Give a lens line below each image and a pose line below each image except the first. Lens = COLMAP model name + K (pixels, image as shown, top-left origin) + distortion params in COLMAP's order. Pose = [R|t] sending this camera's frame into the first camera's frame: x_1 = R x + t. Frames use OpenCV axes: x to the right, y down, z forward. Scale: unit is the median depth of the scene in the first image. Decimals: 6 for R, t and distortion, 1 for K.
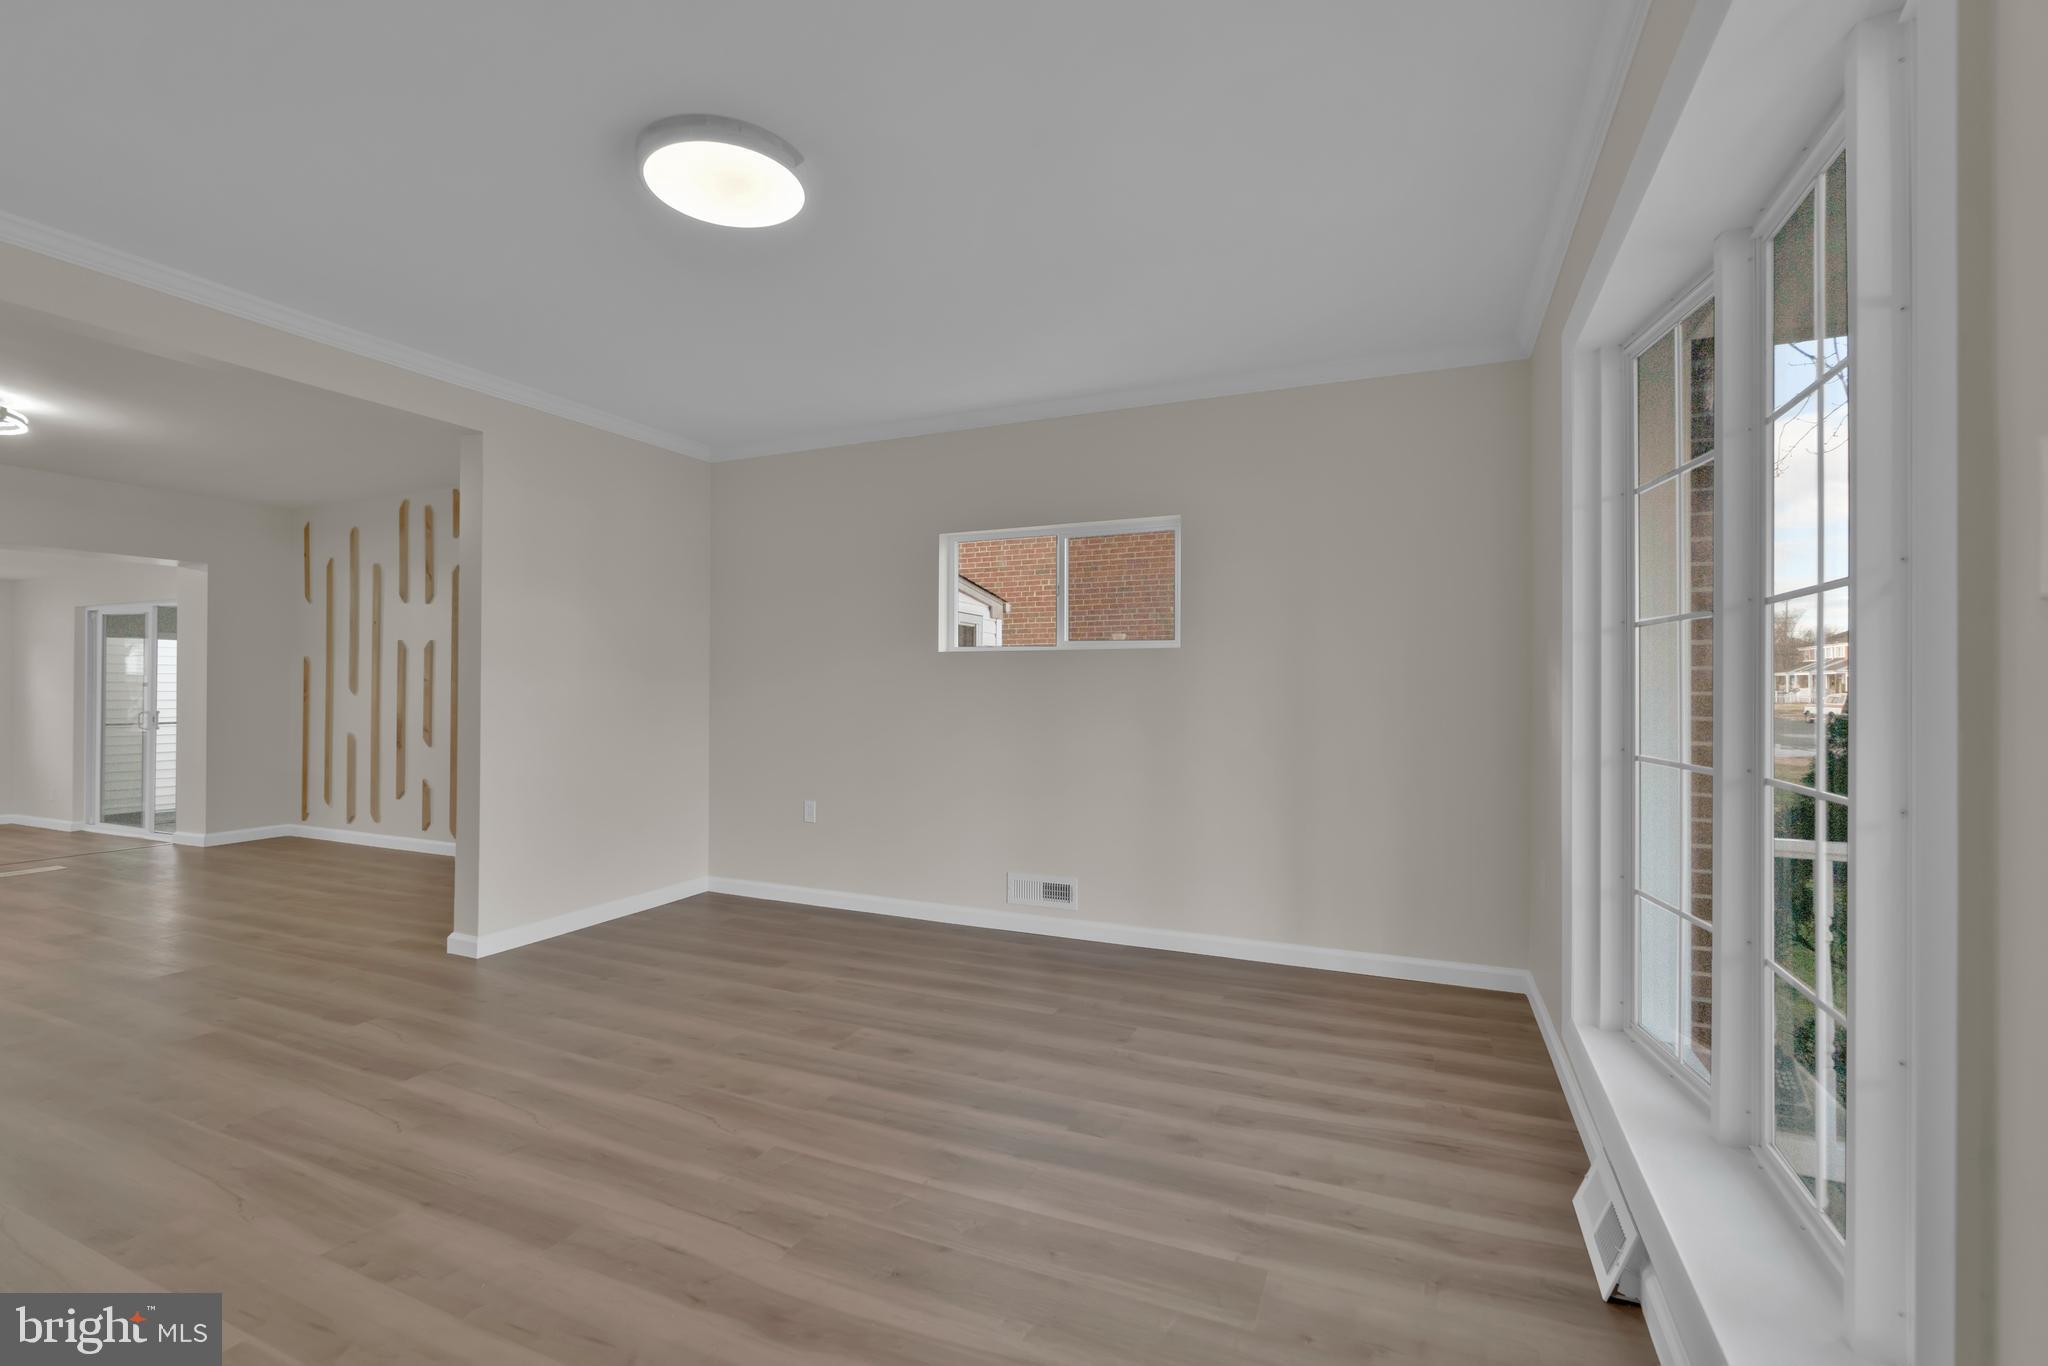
lens RADIAL K [[882.5, 0, 1025.5], [0, 882.5, 682.7], [0, 0, 1]] dist [-0.005077, 0.001060]
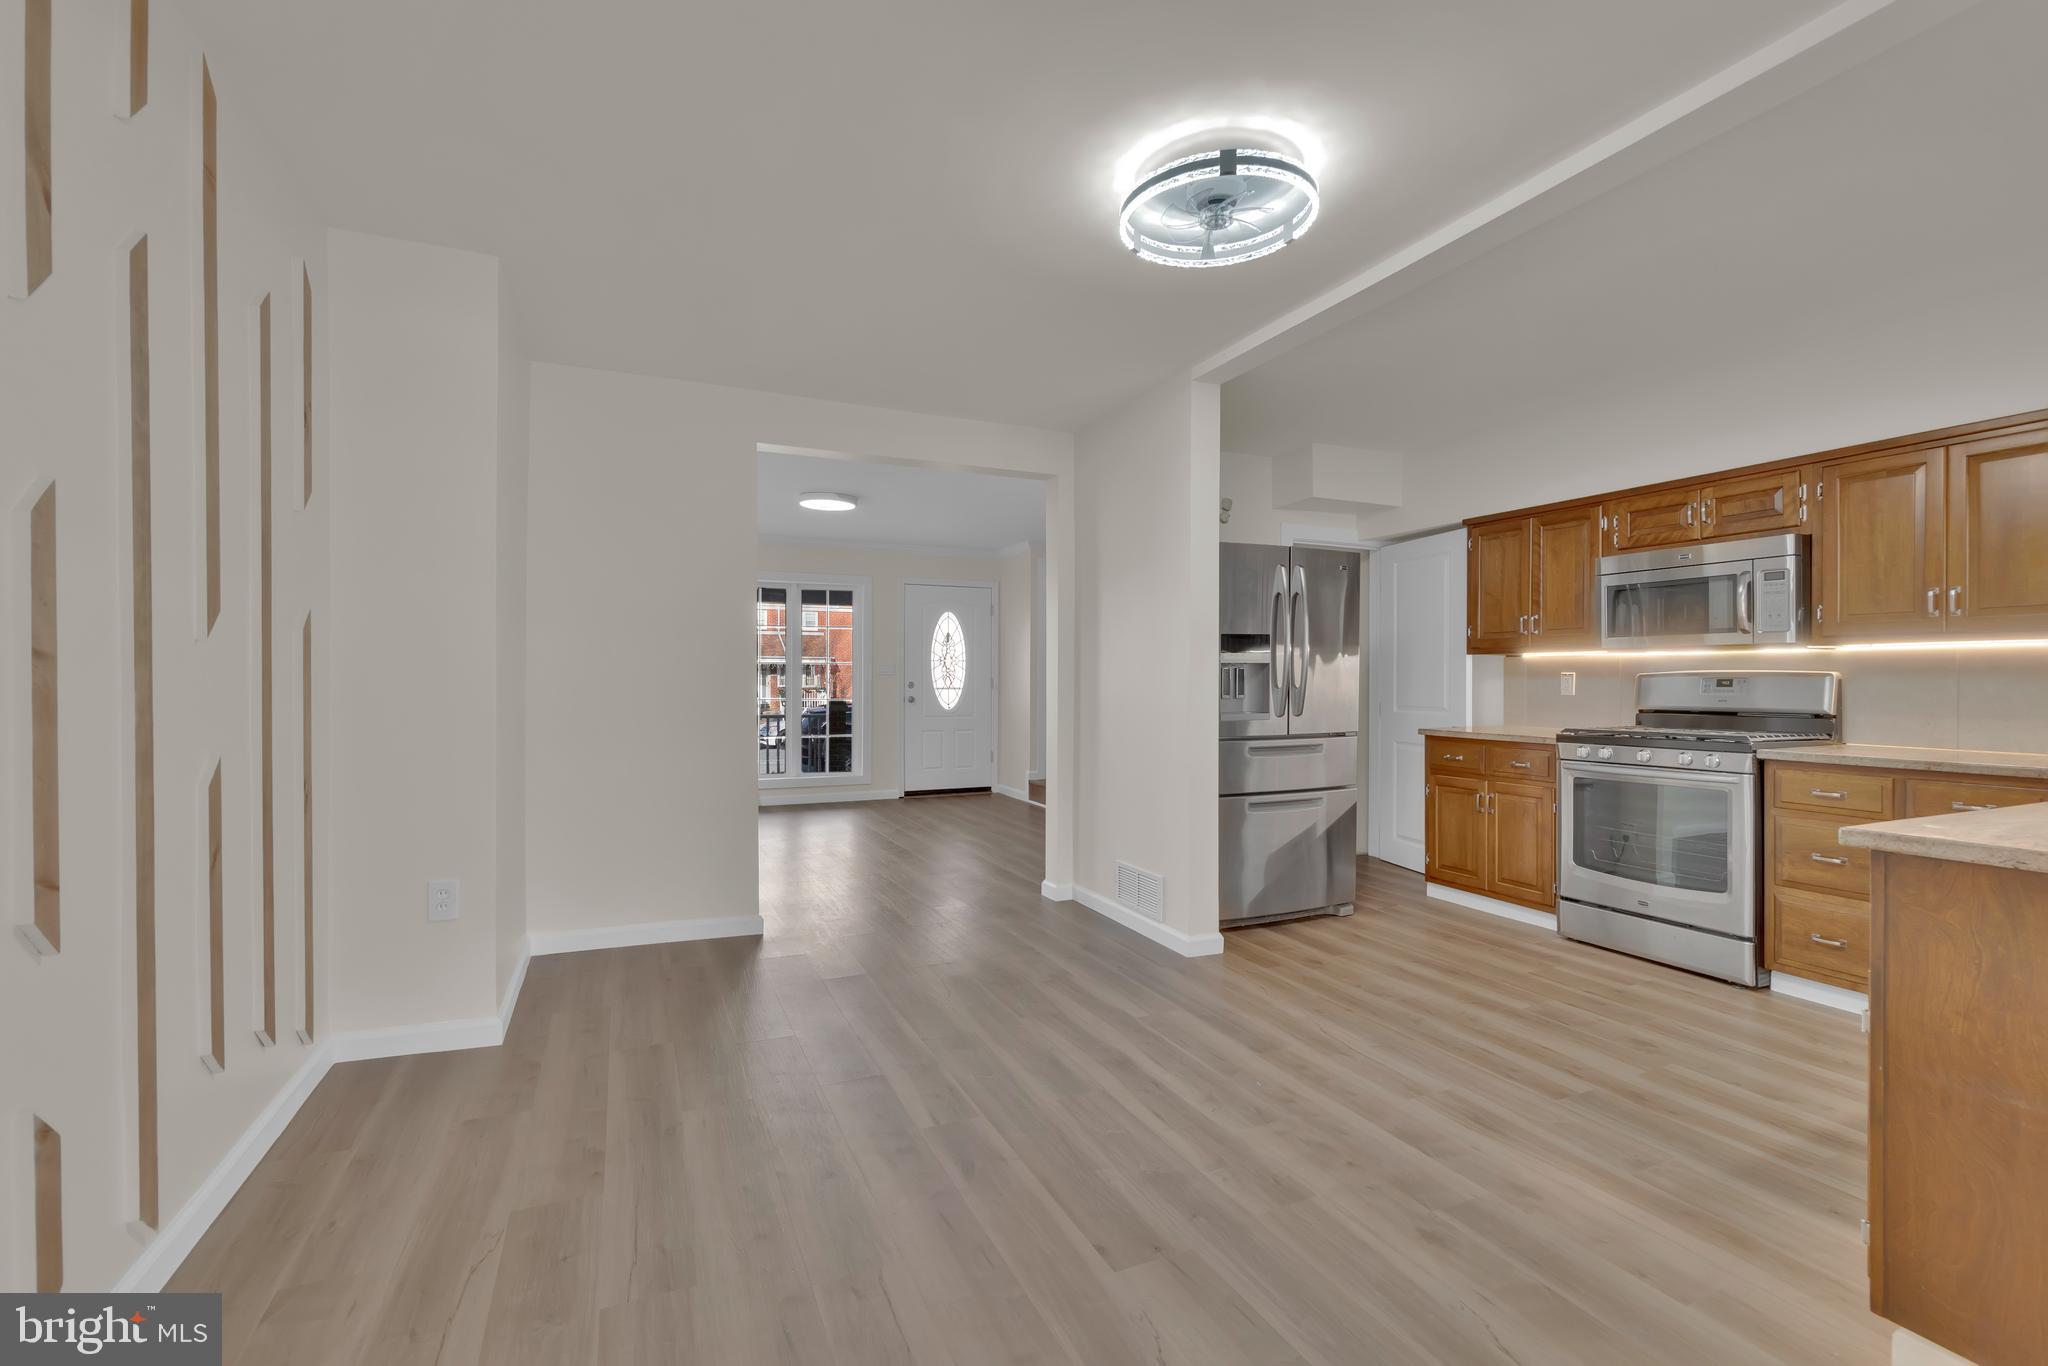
lens RADIAL K [[882.5, 0, 1025.5], [0, 882.5, 682.7], [0, 0, 1]] dist [-0.005077, 0.001060]
pose [[-0.744856, -0.006430, 0.667194, -1.005142], [-0.008482, 0.999964, 0.000168, 0.001771], [-0.667171, -0.005534, -0.744884, 0.995648]]
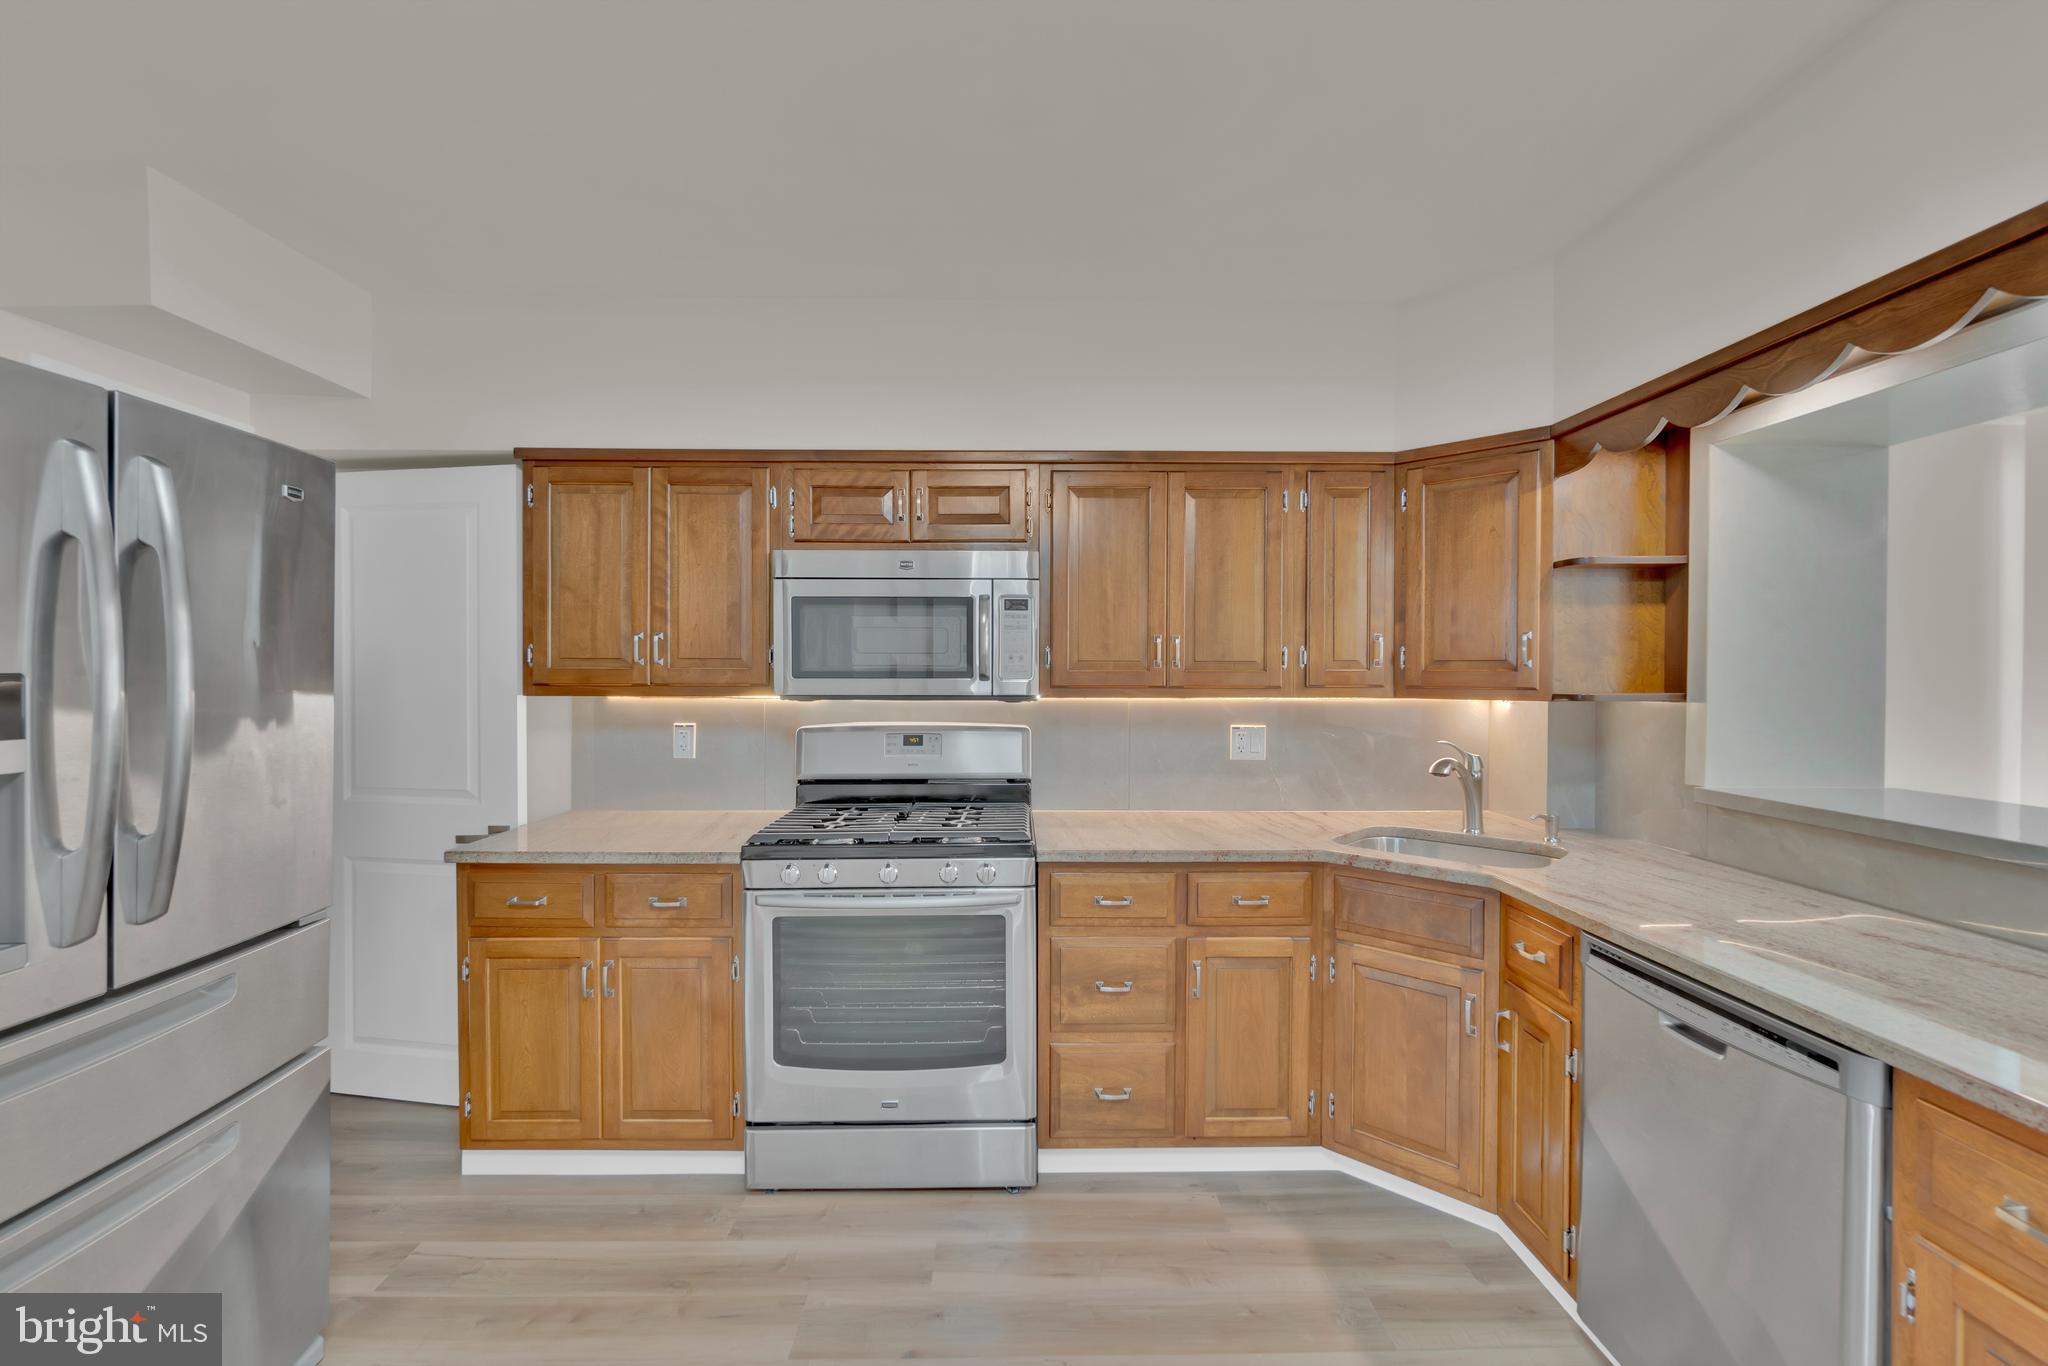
lens RADIAL K [[882.5, 0, 1025.5], [0, 882.5, 682.7], [0, 0, 1]] dist [-0.005077, 0.001060]
pose [[-0.908385, 0.001276, -0.418132, -0.813425], [-0.000769, 0.999989, 0.004722, -0.035706], [0.418134, 0.004611, -0.908374, 0.636707]]
